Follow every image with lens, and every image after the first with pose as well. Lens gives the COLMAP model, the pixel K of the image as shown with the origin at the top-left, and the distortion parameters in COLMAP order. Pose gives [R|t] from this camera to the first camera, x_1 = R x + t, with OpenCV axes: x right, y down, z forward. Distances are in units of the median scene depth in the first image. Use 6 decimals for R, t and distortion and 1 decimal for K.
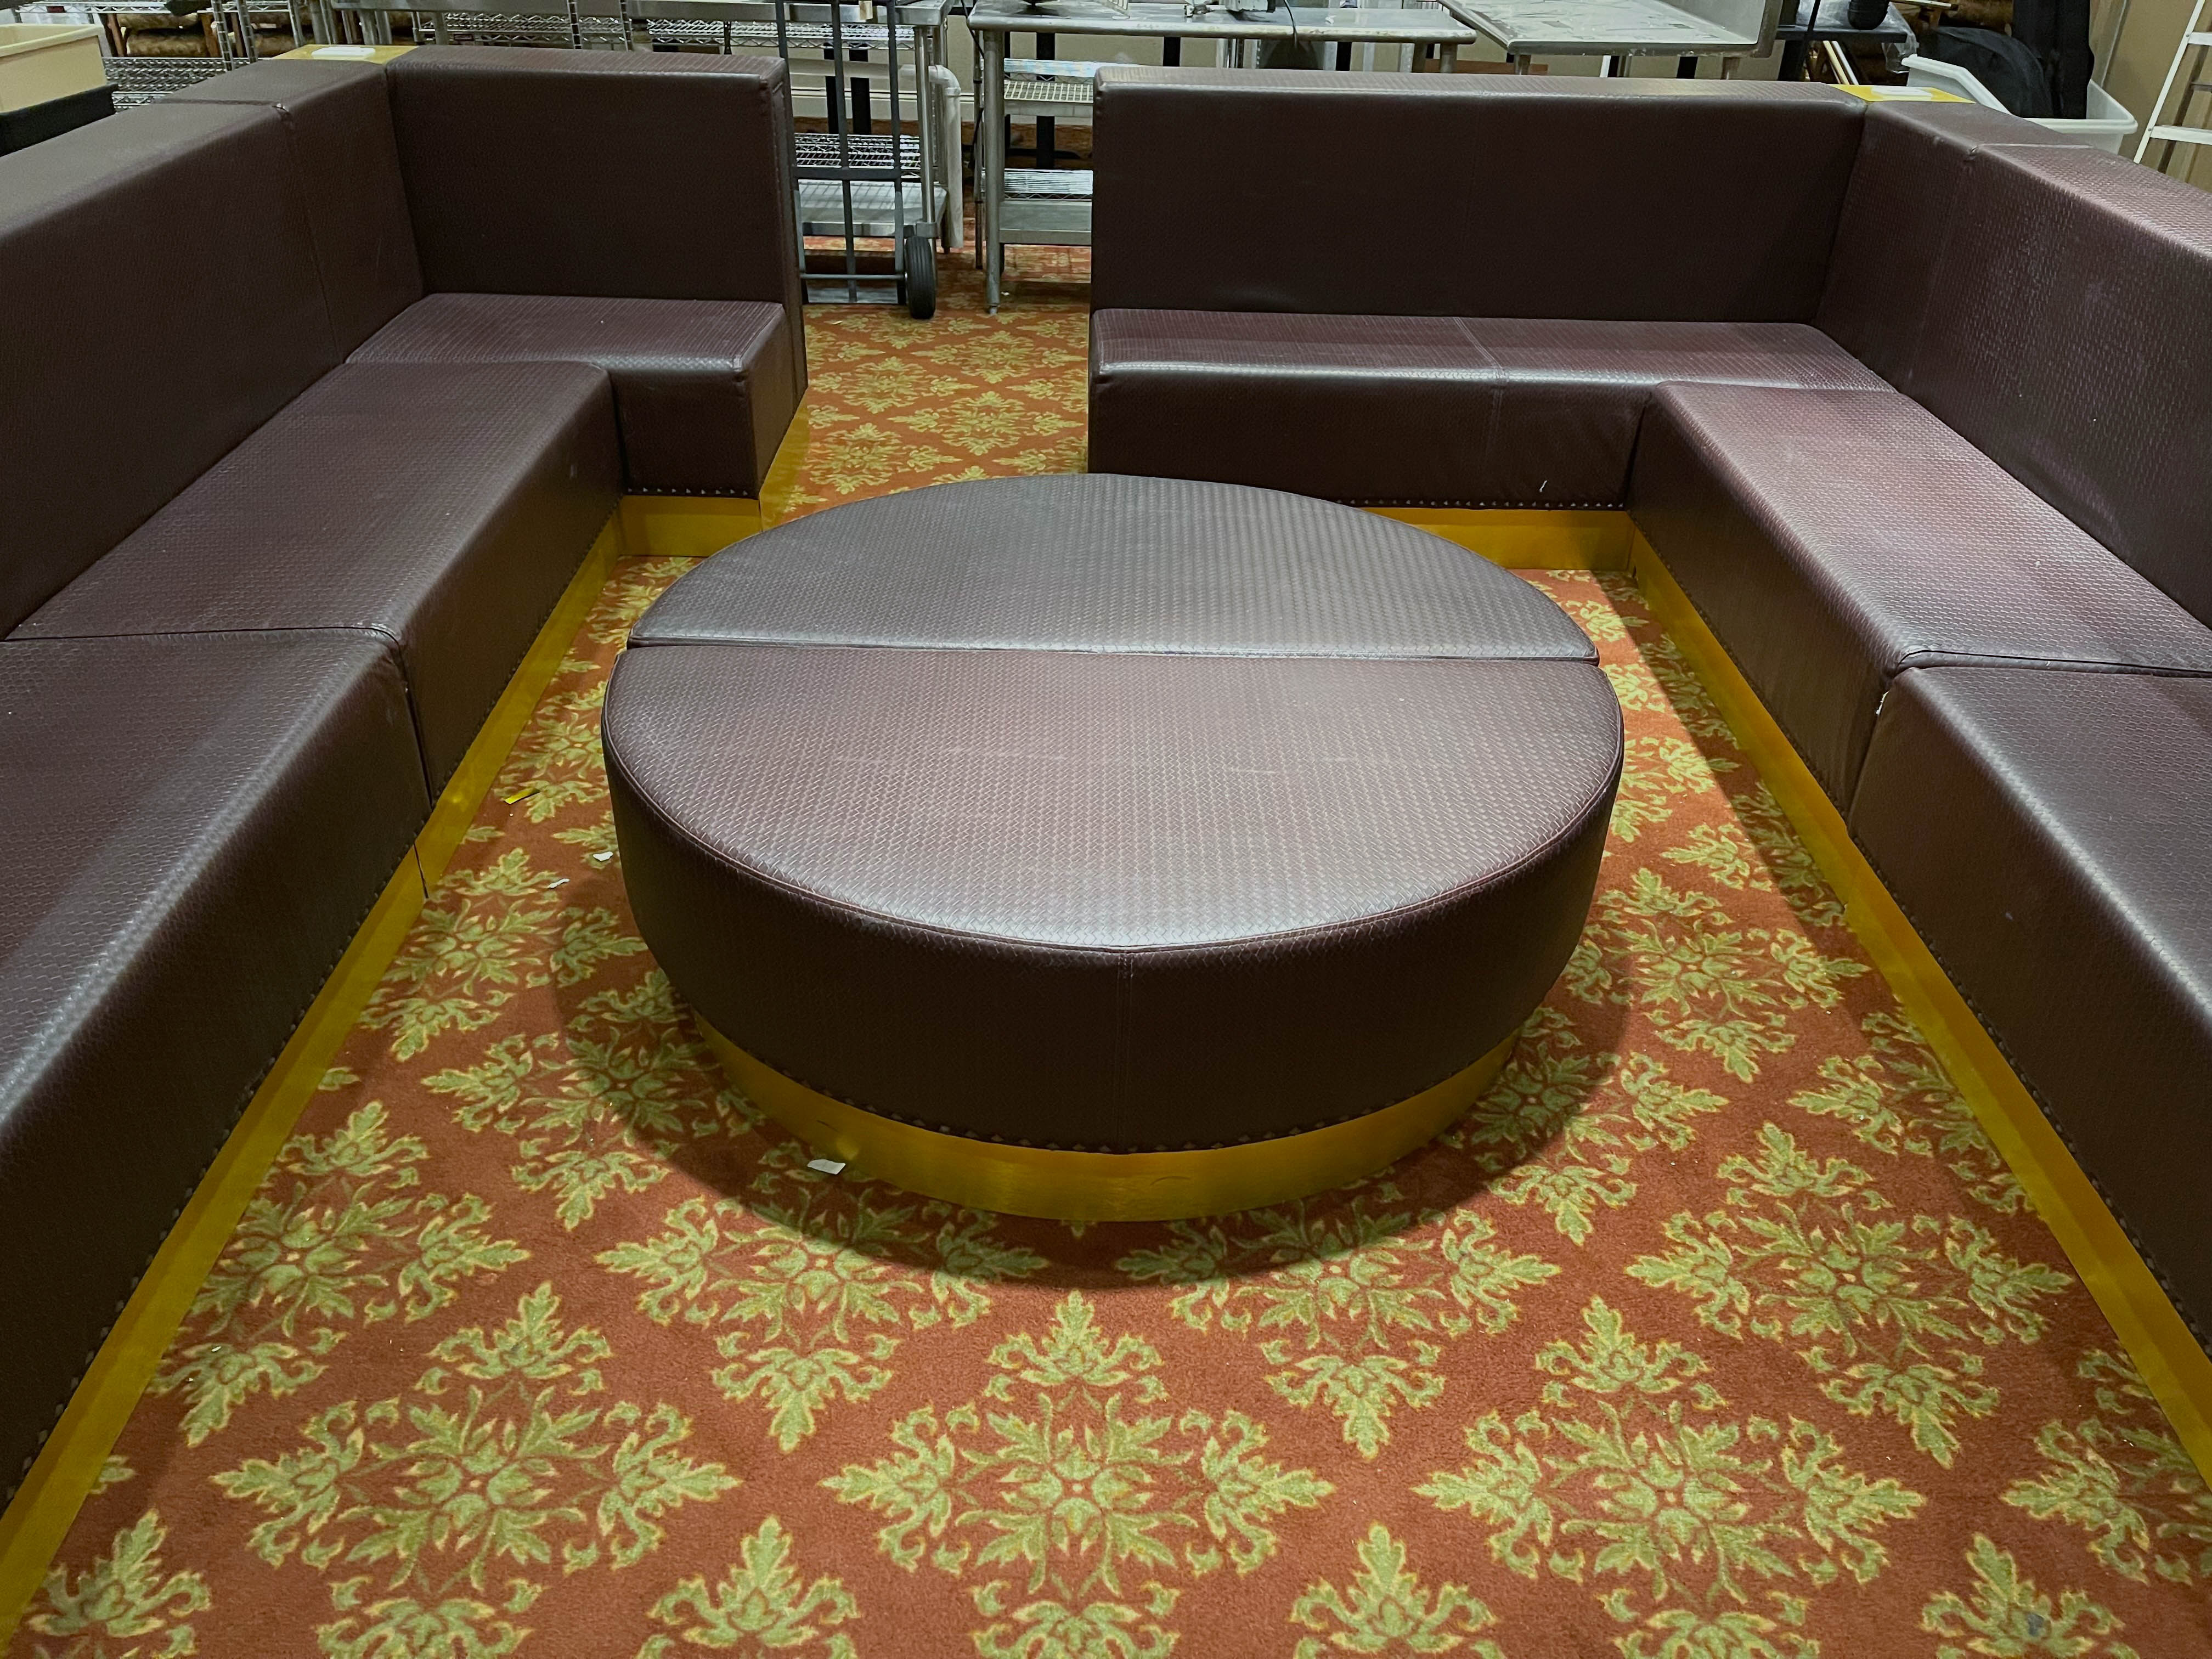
lens RADIAL K [[1707.2, 0, 1134.3], [0, 1707.2, 829.4], [0, 0, 1]] dist [0.058217, -0.070087]
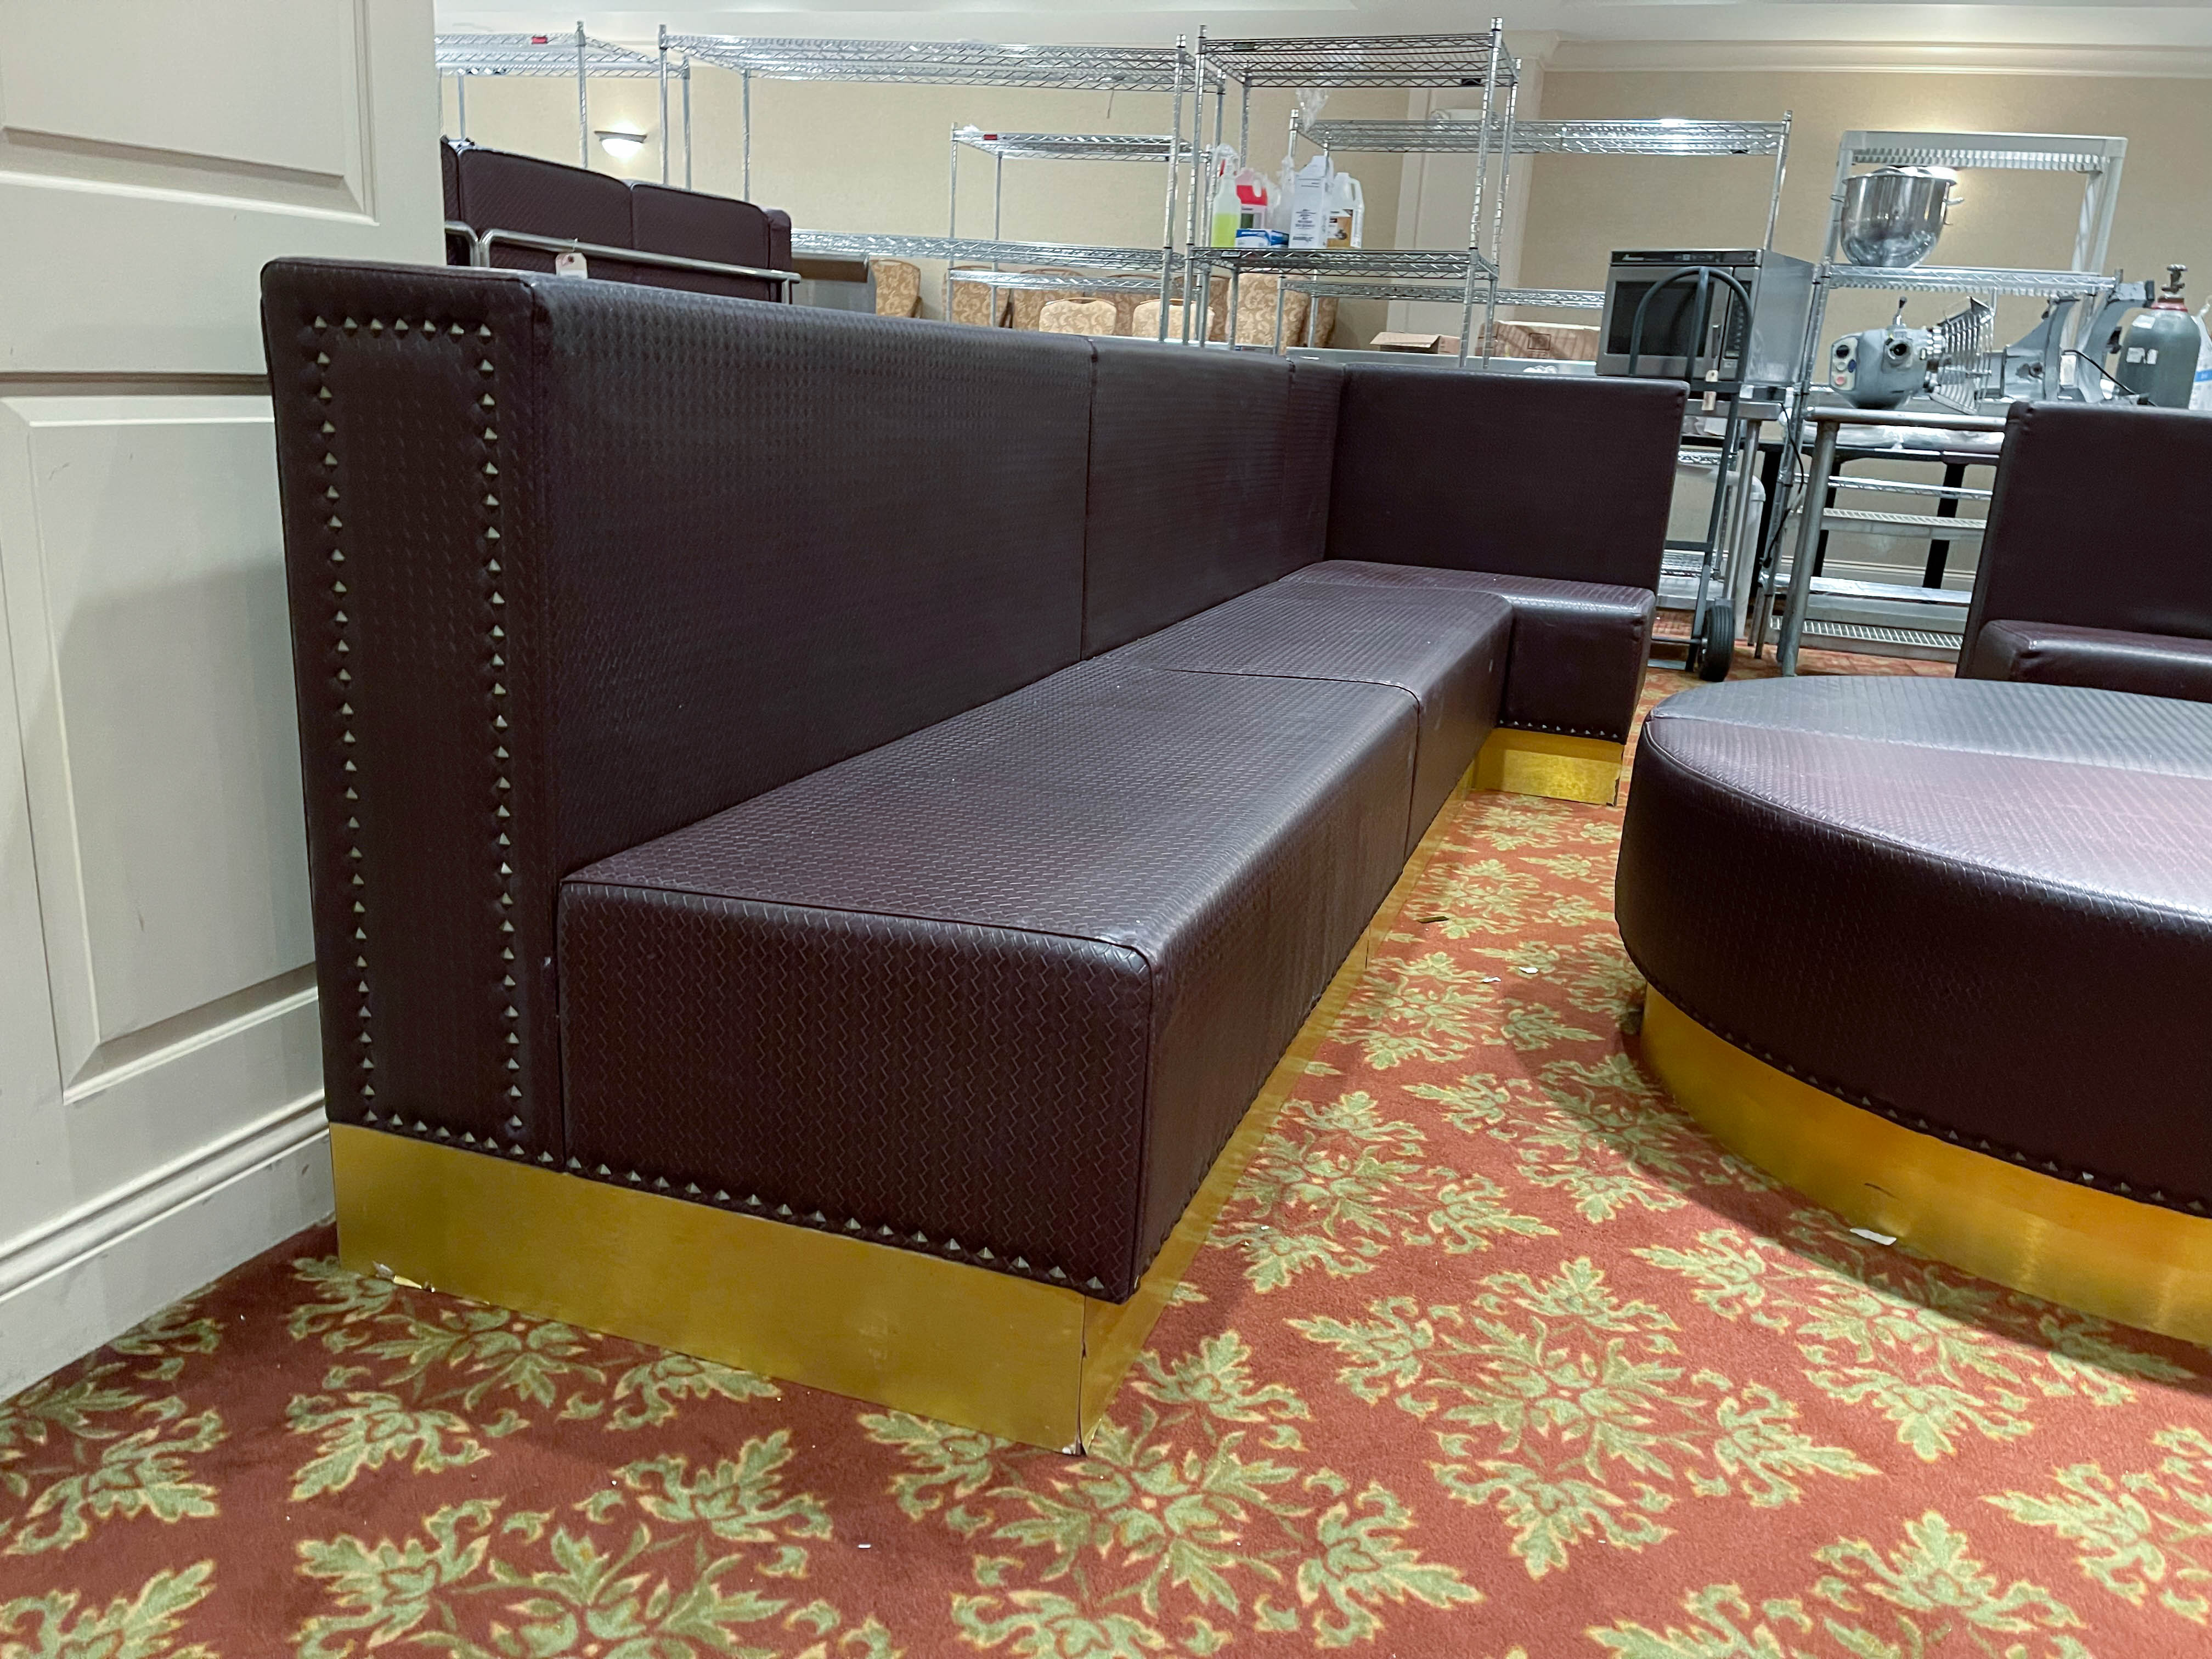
lens RADIAL K [[1707.2, 0, 1102.0], [0, 1707.2, 818.6], [0, 0, 1]] dist [0.058217, -0.070087]
pose [[0.933565, 0.119690, -0.337833, -0.271105], [-0.215436, 0.940698, -0.262057, 0.307135], [0.286433, 0.317429, 0.903988, 0.013892]]
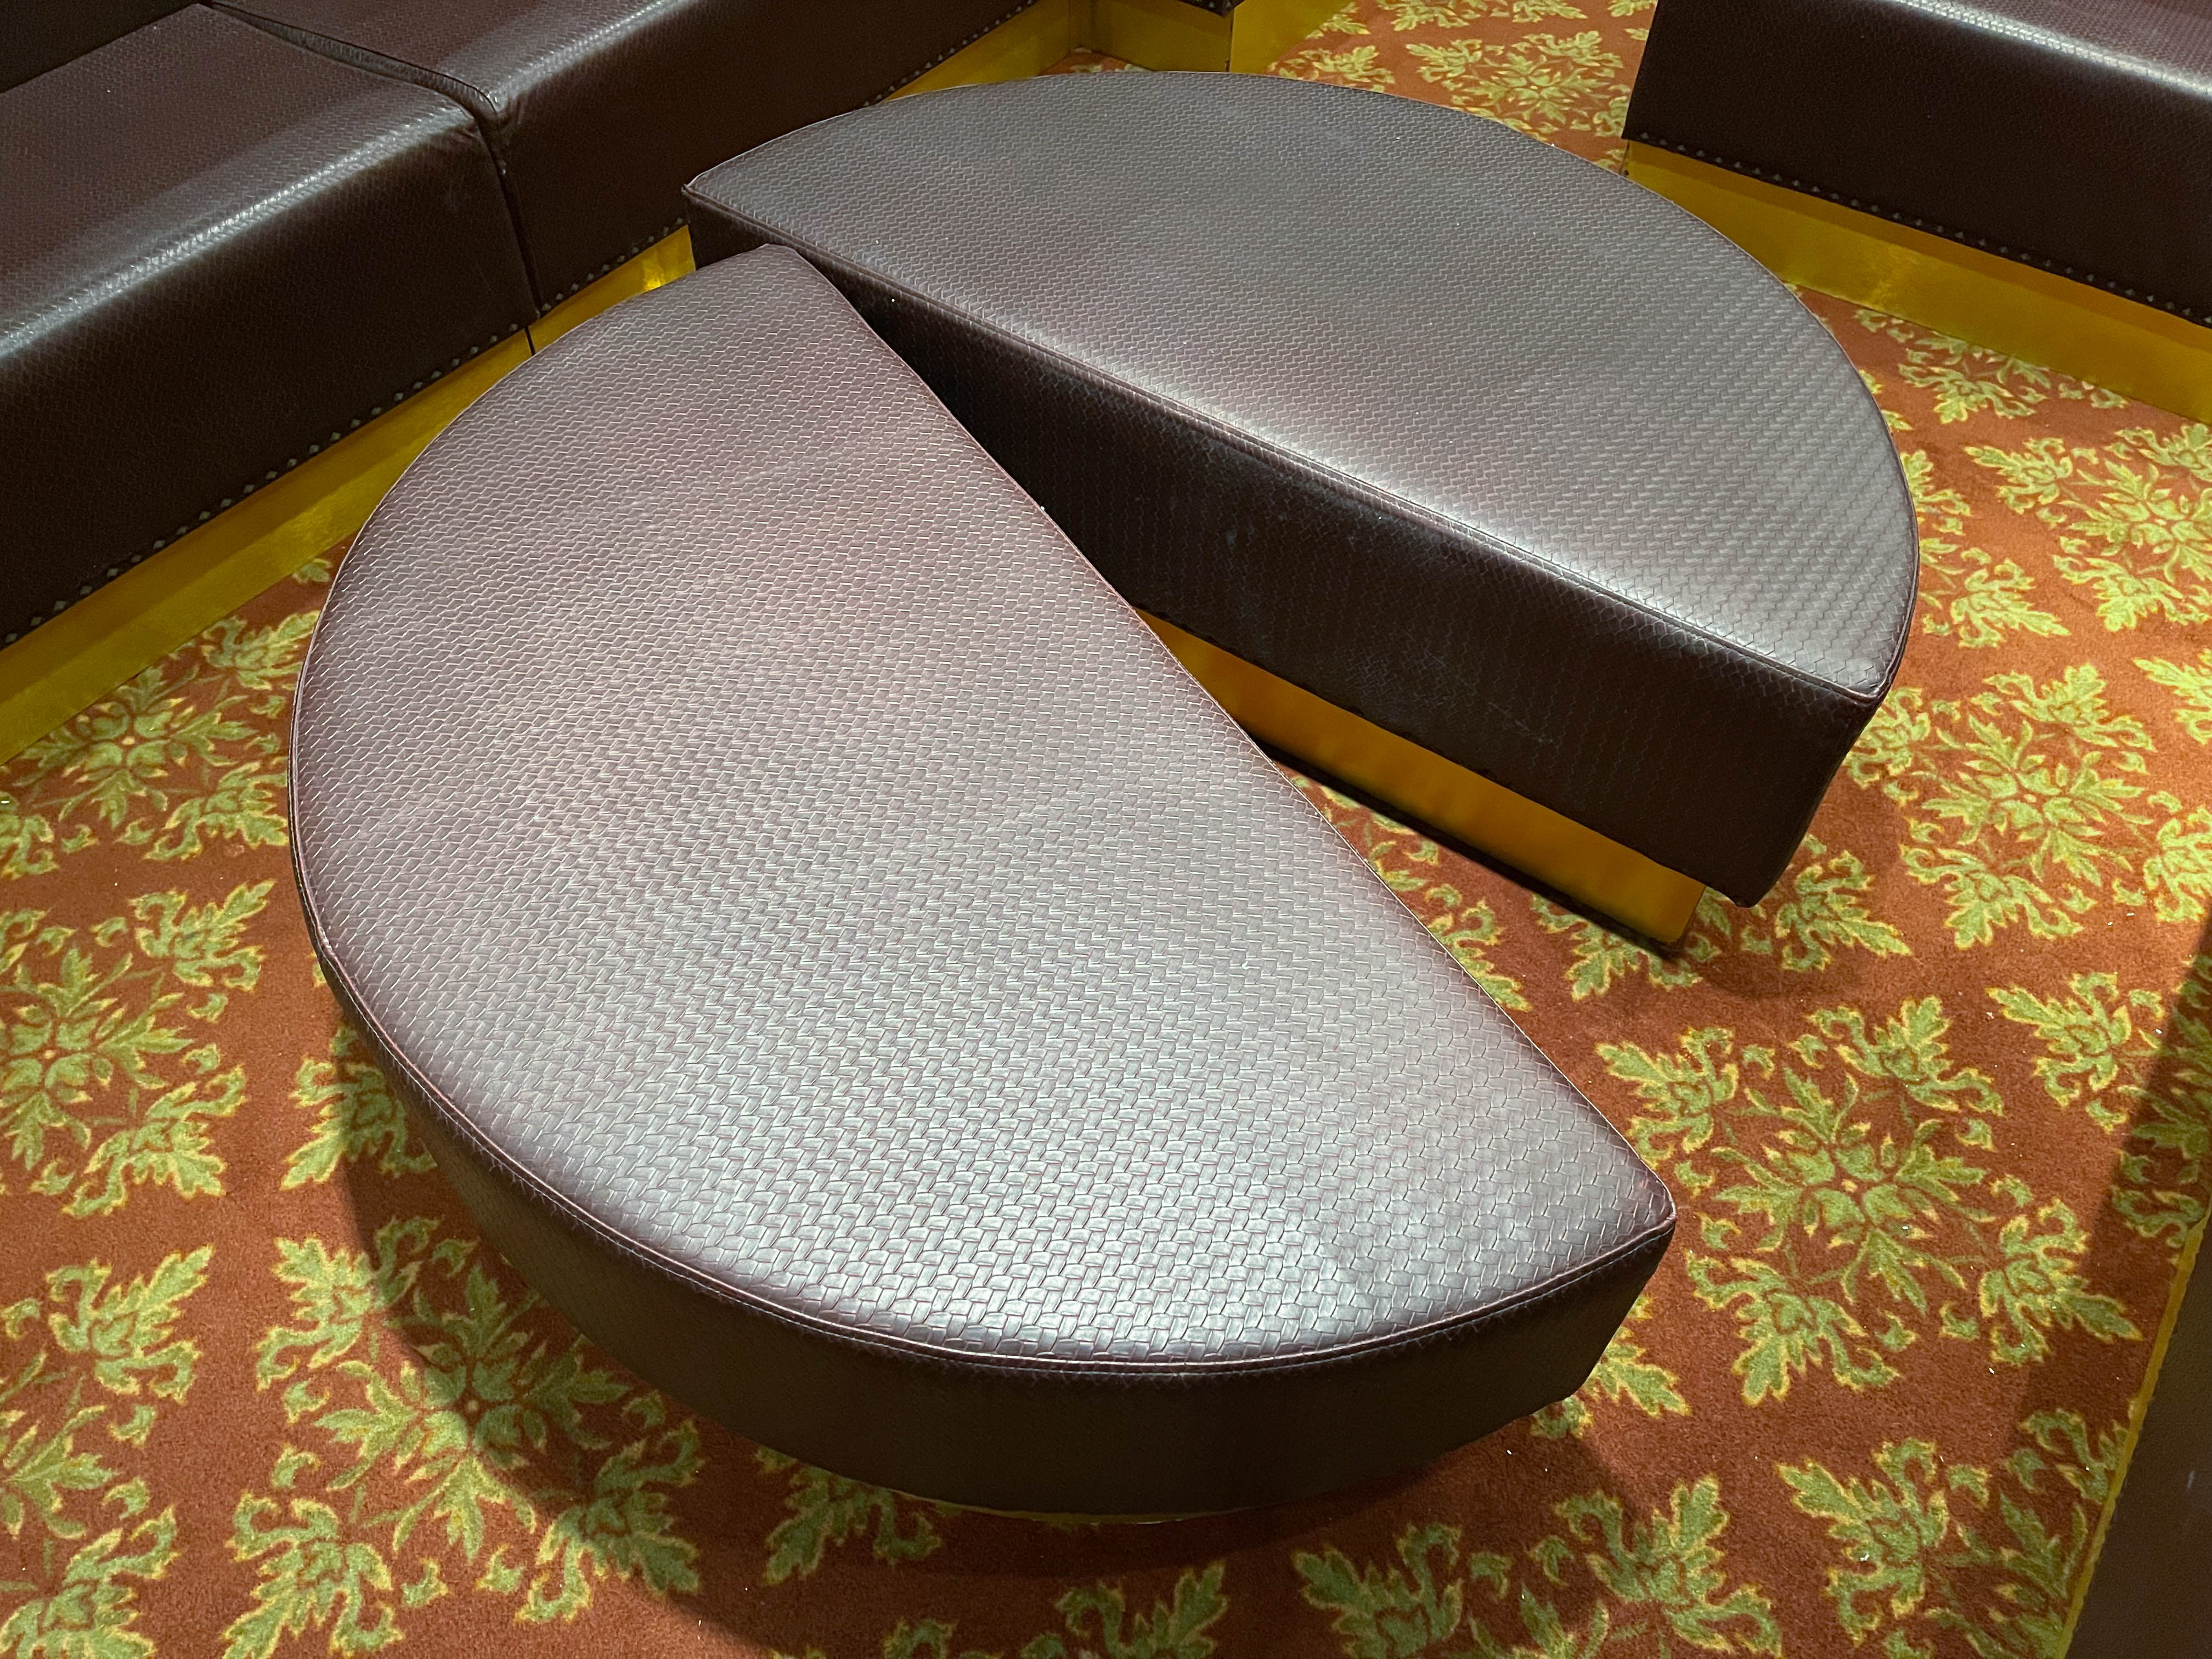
lens RADIAL K [[1707.2, 0, 1068.3], [0, 1707.2, 839.0], [0, 0, 1]] dist [0.058217, -0.070087]
pose [[0.807973, 0.441099, -0.390655, 0.332843], [-0.306198, 0.880777, 0.361213, -0.208785], [0.503410, -0.172233, 0.846708, 0.385802]]
